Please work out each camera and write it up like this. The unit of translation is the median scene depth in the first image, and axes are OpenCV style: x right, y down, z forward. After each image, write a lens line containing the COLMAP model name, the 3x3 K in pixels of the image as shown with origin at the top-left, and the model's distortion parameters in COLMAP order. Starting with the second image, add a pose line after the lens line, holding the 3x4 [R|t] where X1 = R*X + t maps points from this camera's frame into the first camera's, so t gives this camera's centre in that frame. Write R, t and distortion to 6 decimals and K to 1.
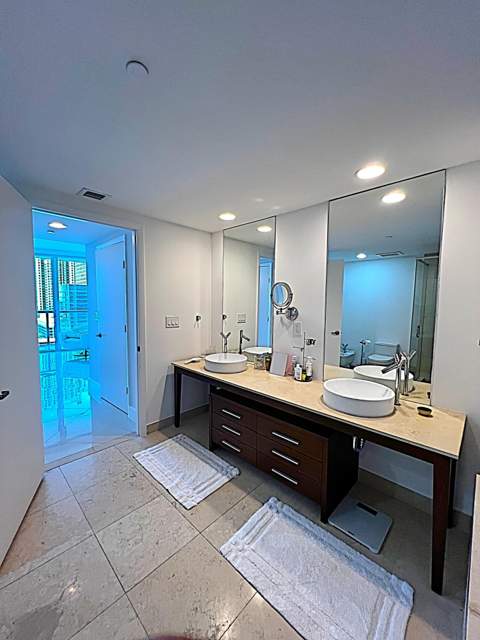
lens RADIAL K [[257.3, 0, 240.0], [0, 257.3, 320.0], [0, 0, 1]] dist [0.014480, -0.000024]
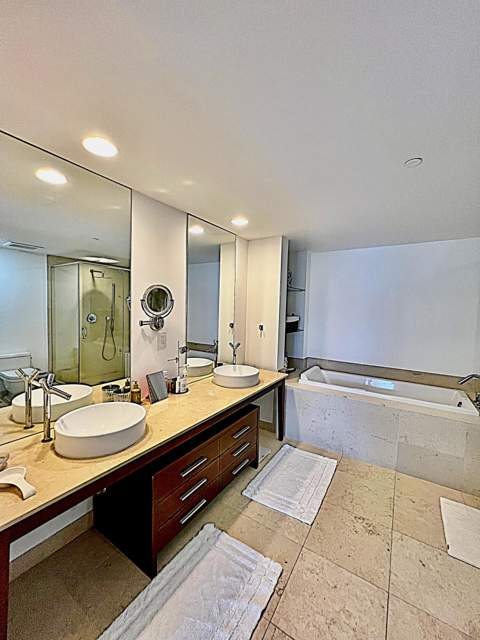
lens RADIAL K [[257.3, 0, 240.0], [0, 257.3, 320.0], [0, 0, 1]] dist [0.014480, -0.000024]
pose [[-0.192851, -0.052403, 0.979828, -0.709130], [0.043655, 0.997126, 0.061921, -0.077612], [-0.980256, 0.054716, -0.190009, 0.943802]]
